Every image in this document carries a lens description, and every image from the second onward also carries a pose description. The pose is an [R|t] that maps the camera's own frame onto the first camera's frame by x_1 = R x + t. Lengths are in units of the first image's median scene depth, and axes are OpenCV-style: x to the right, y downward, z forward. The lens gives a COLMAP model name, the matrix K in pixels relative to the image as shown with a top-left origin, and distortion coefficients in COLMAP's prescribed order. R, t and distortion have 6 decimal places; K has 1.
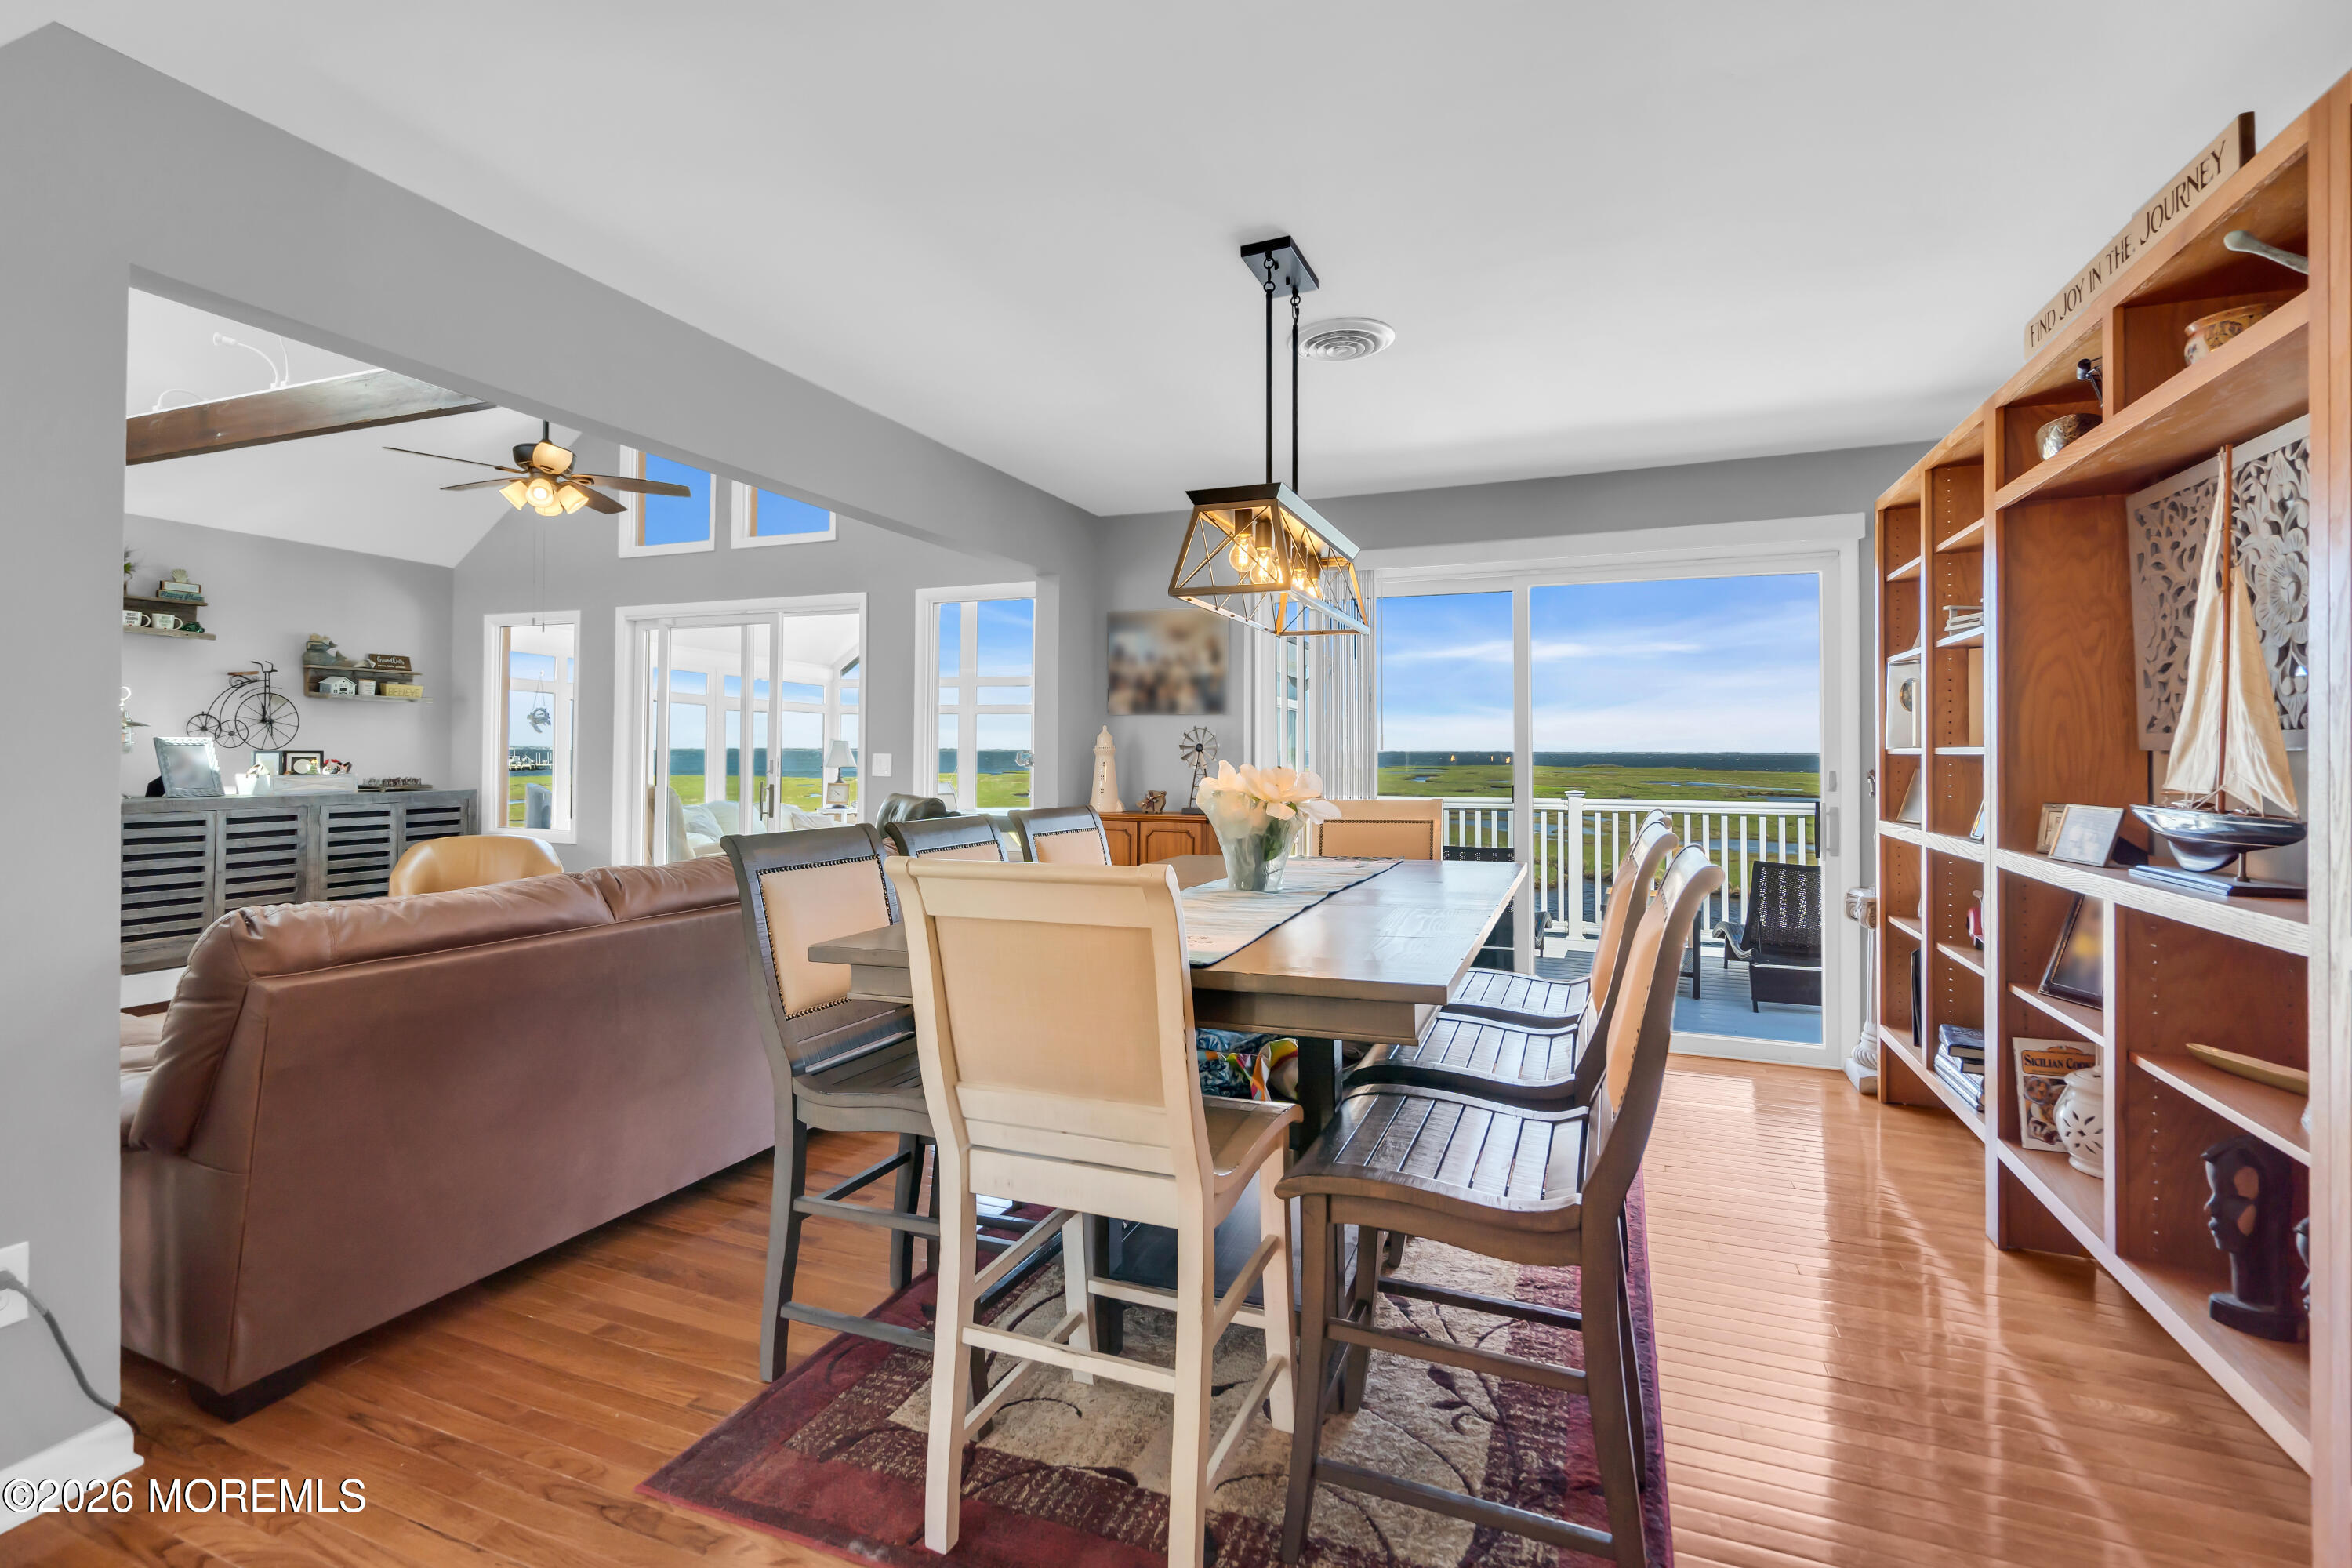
lens RADIAL K [[1085.2, 0, 1158.6], [0, 1085.2, 742.4], [0, 0, 1]] dist [0.000124, -0.000054]
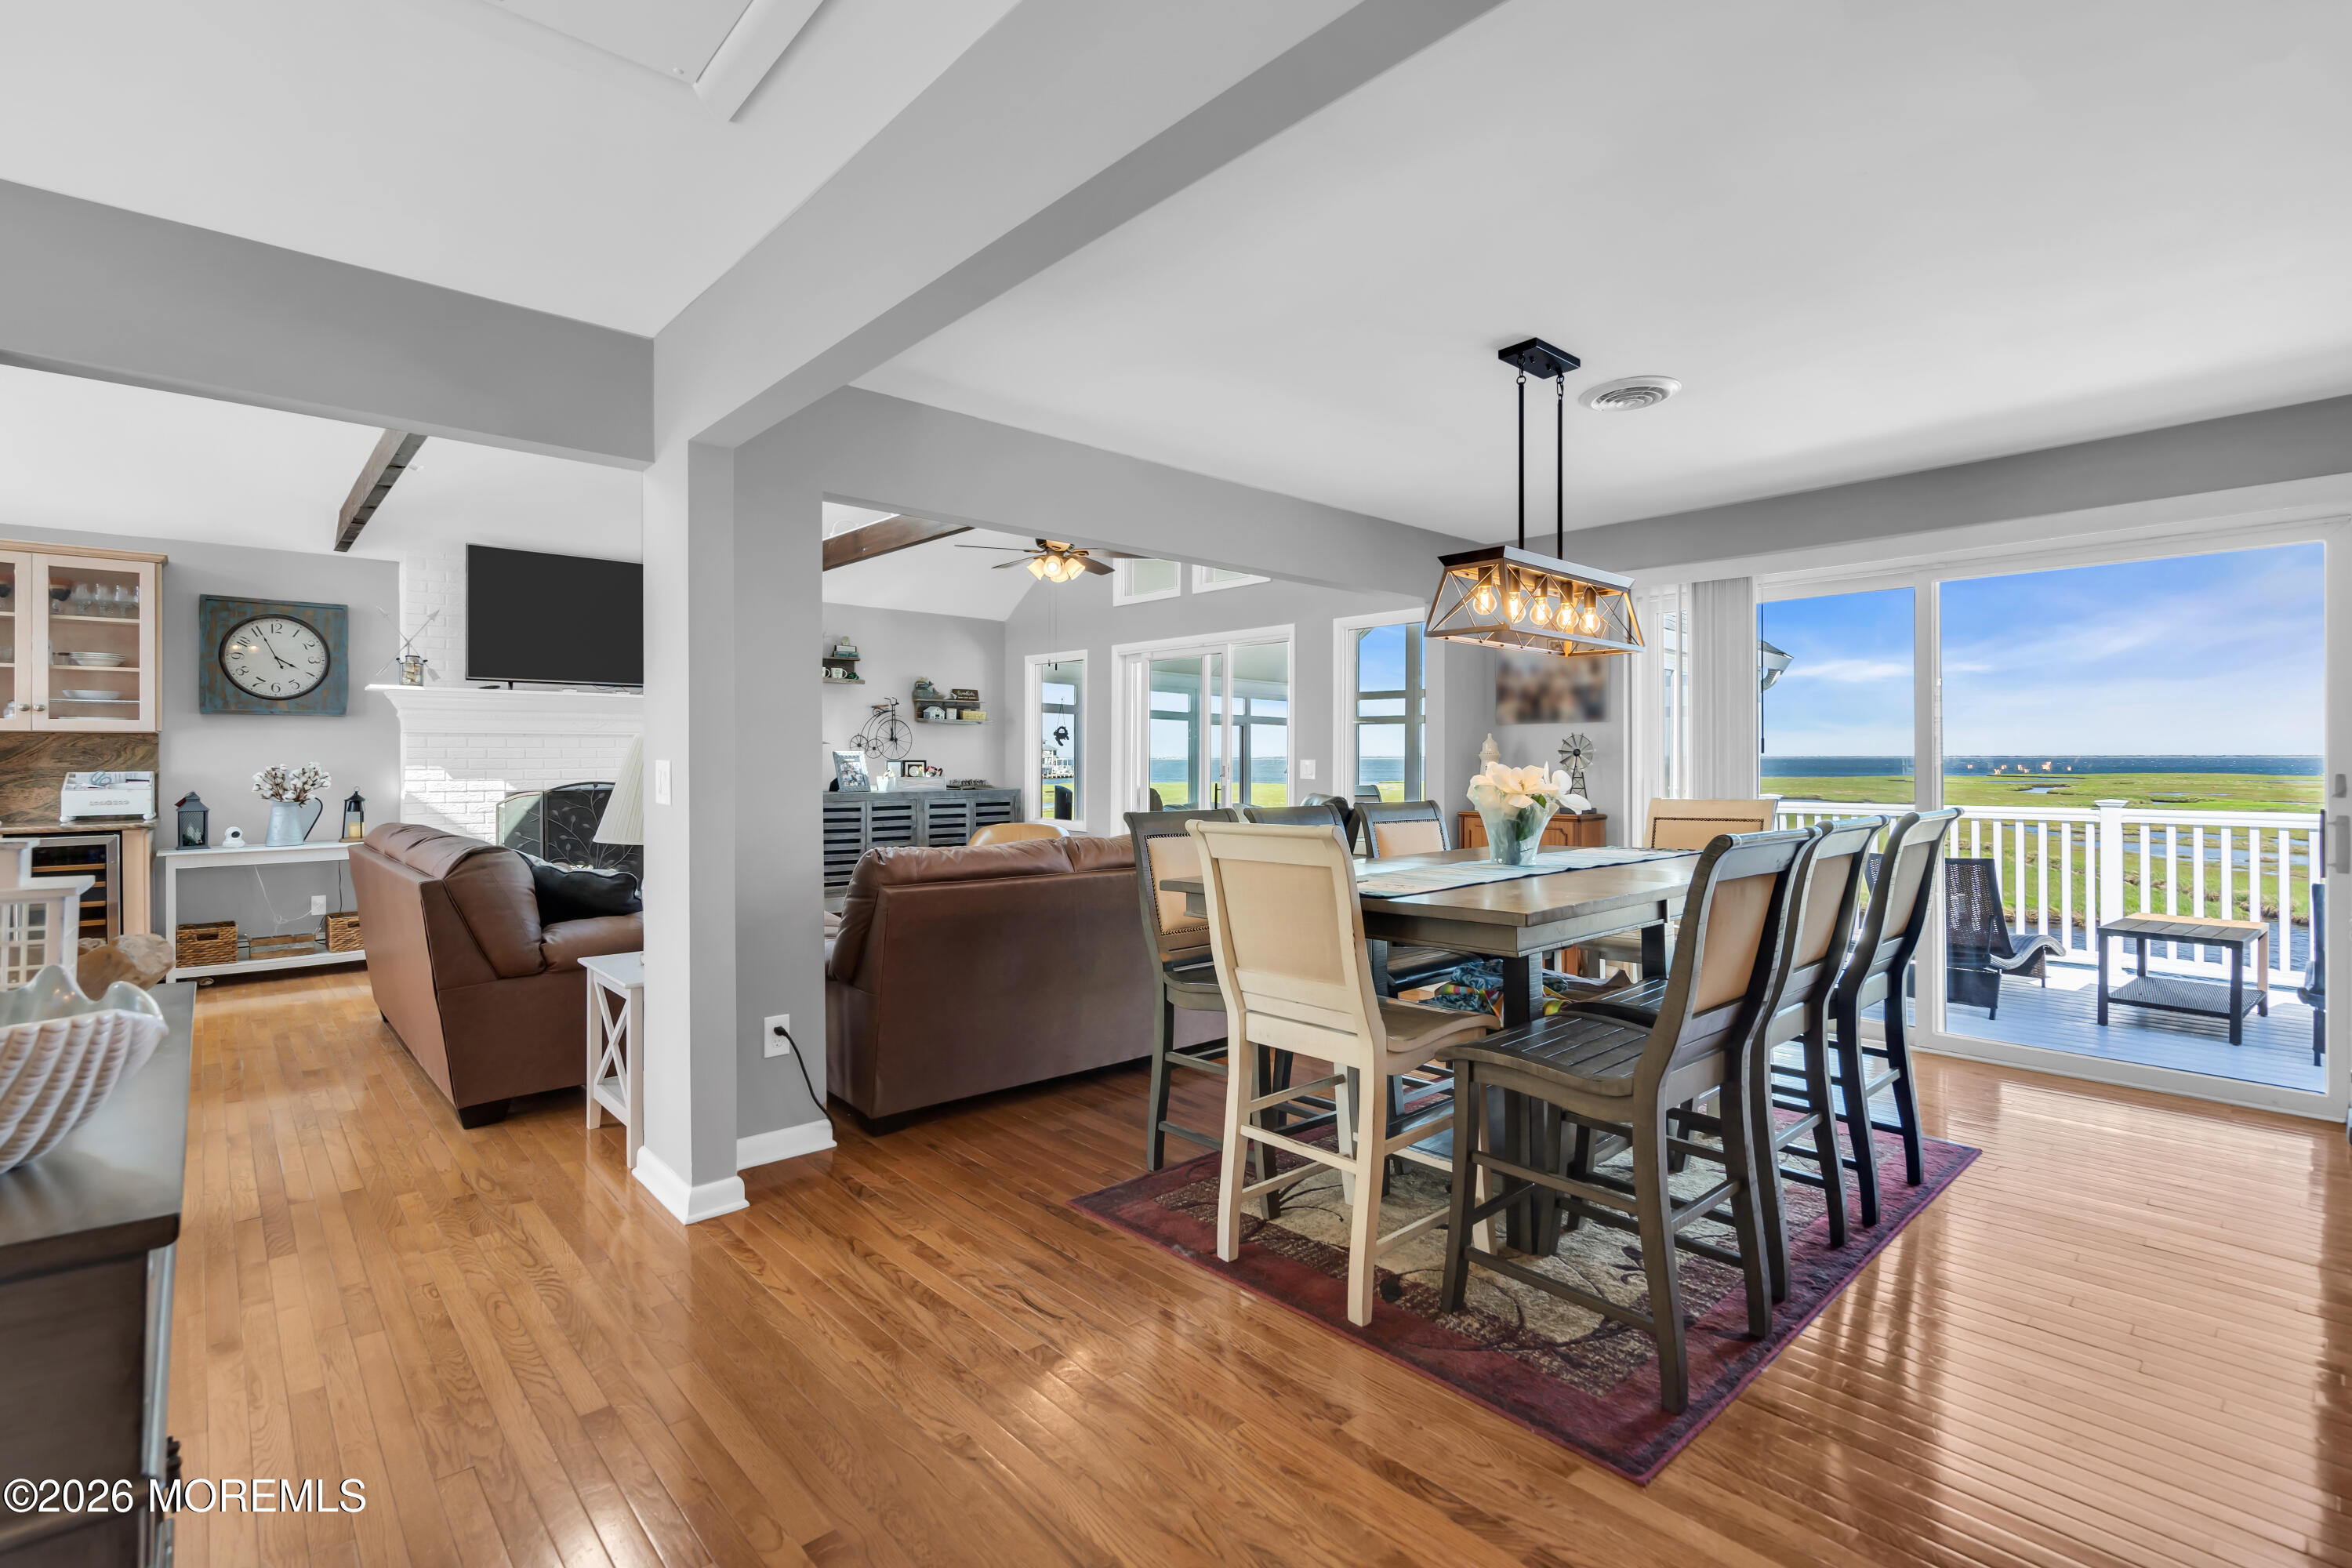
lens RADIAL K [[1085.2, 0, 1160.4], [0, 1085.2, 760.0], [0, 0, 1]] dist [0.000124, -0.000054]
pose [[0.899769, -0.004917, -0.436338, 0.133248], [0.008593, 0.999942, 0.006451, 0.001571], [0.436281, -0.009554, 0.899760, -0.149881]]
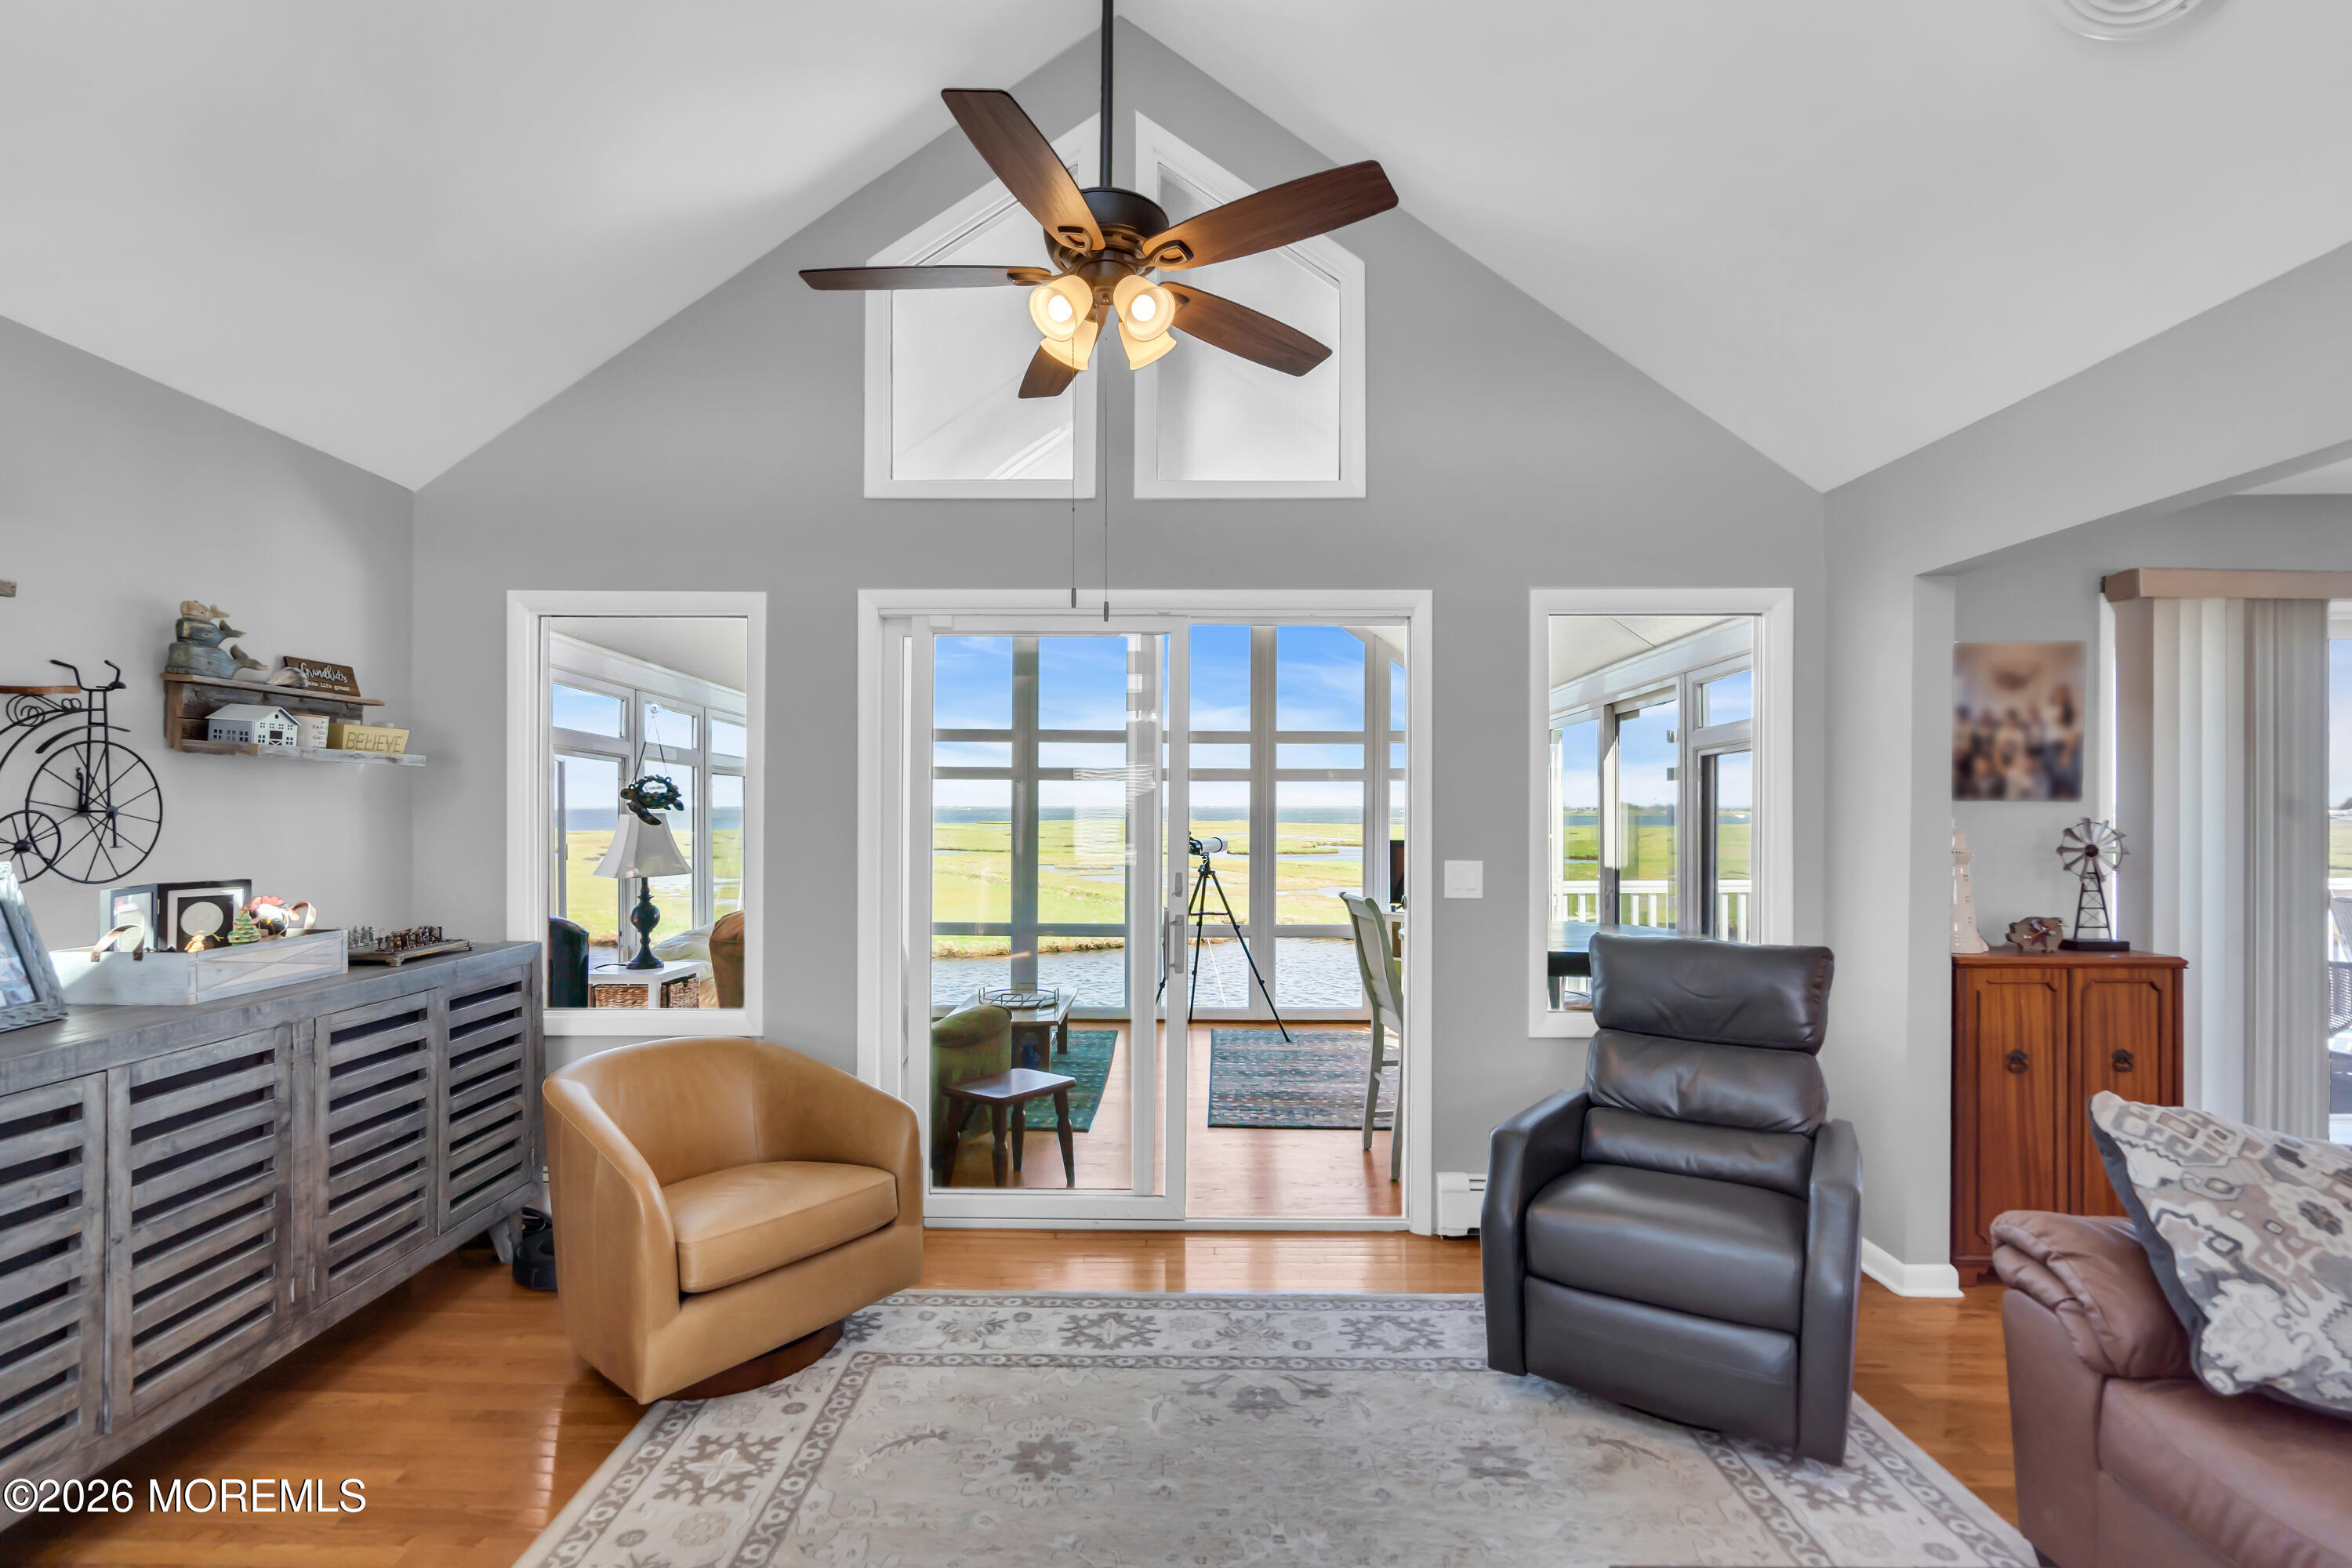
lens RADIAL K [[1085.2, 0, 1149.7], [0, 1085.2, 822.7], [0, 0, 1]] dist [0.000124, -0.000054]
pose [[0.928611, -0.010409, 0.370908, -0.733671], [0.001618, 0.999711, 0.024003, -0.029107], [-0.371051, -0.021689, 0.928359, 0.583931]]
